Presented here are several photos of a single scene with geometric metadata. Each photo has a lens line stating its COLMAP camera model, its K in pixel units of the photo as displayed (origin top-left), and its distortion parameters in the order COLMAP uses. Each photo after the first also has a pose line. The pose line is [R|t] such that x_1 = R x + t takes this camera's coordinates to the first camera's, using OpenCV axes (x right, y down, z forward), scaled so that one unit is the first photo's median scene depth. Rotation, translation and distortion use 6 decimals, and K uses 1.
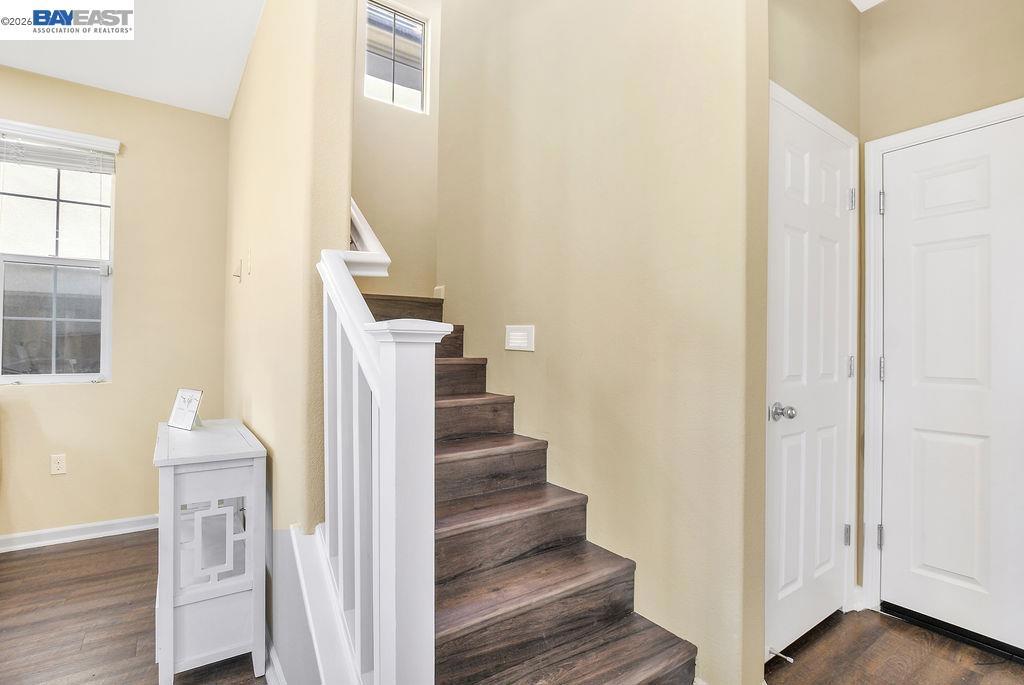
lens RADIAL K [[477.7, 0, 503.5], [0, 477.7, 342.9], [0, 0, 1]] dist [-0.037793, 0.003043]
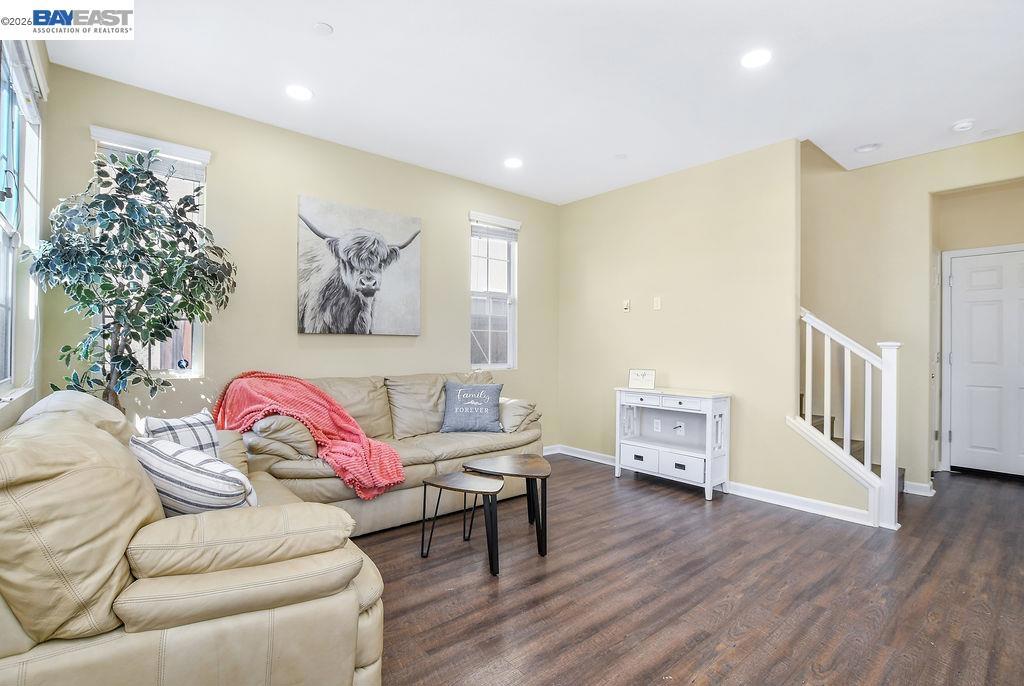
lens RADIAL K [[477.7, 0, 498.6], [0, 477.7, 350.6], [0, 0, 1]] dist [-0.037793, 0.003043]
pose [[0.995900, 0.001403, 0.090454, -1.172833], [-0.002021, 0.999975, 0.006742, 0.007938], [-0.090443, -0.006897, 0.995878, -0.752353]]
